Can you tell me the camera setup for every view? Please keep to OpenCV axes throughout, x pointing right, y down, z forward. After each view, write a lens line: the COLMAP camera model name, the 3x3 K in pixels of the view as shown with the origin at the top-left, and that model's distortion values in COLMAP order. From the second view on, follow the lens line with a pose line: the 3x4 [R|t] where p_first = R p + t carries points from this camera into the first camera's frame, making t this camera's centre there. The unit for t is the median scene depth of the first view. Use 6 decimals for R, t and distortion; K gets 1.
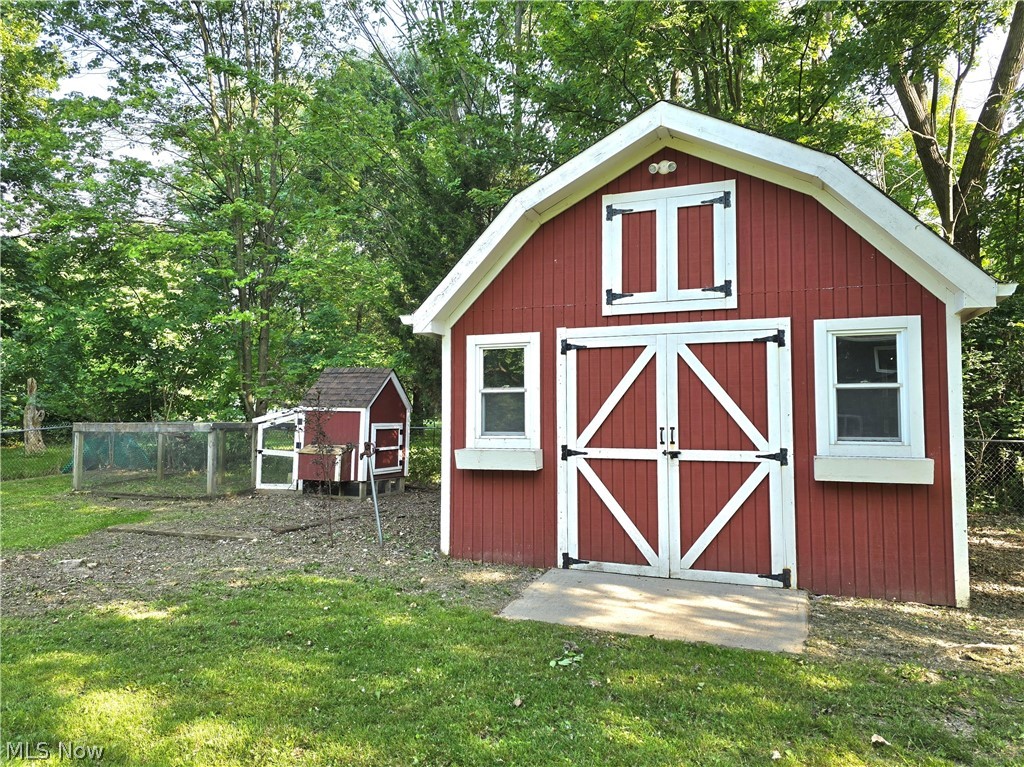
lens RADIAL K [[677.1, 0, 512.7], [0, 677.1, 384.1], [0, 0, 1]] dist [0.046351, -0.035417]
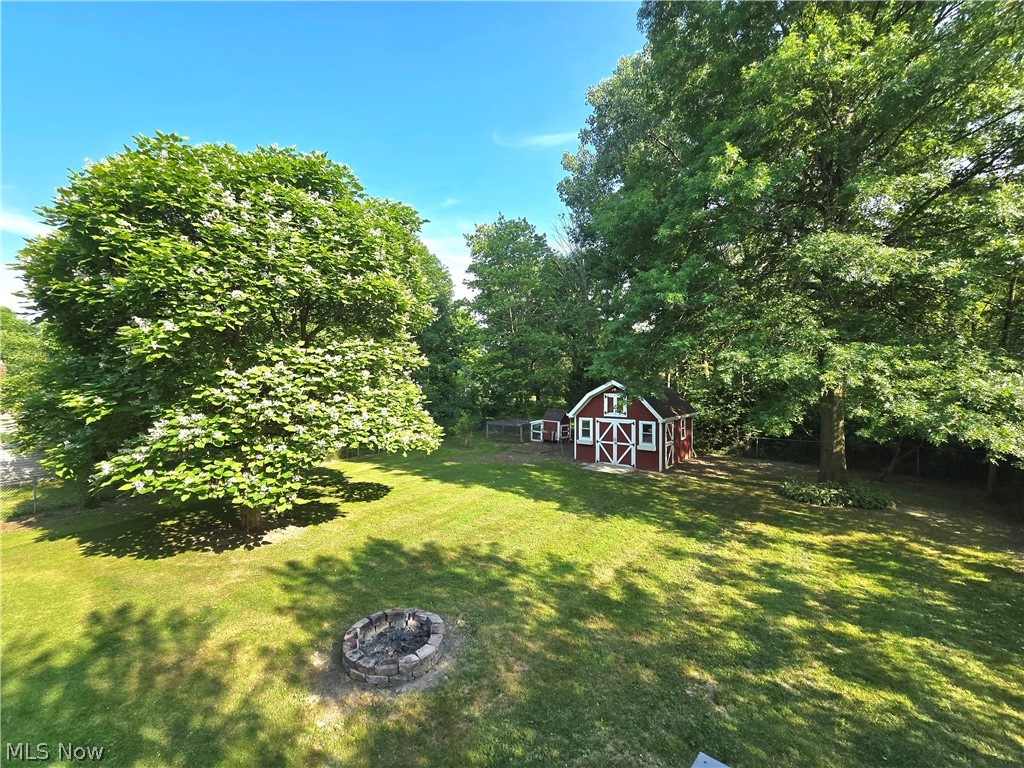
lens RADIAL K [[422.7, 0, 511.2], [0, 422.7, 389.9], [0, 0, 1]] dist [-0.006665, 0.002334]
pose [[0.949095, -0.001468, -0.314986, 0.488354], [0.023759, 0.997474, 0.066941, -0.547227], [0.314092, -0.071018, 0.946733, -2.343327]]
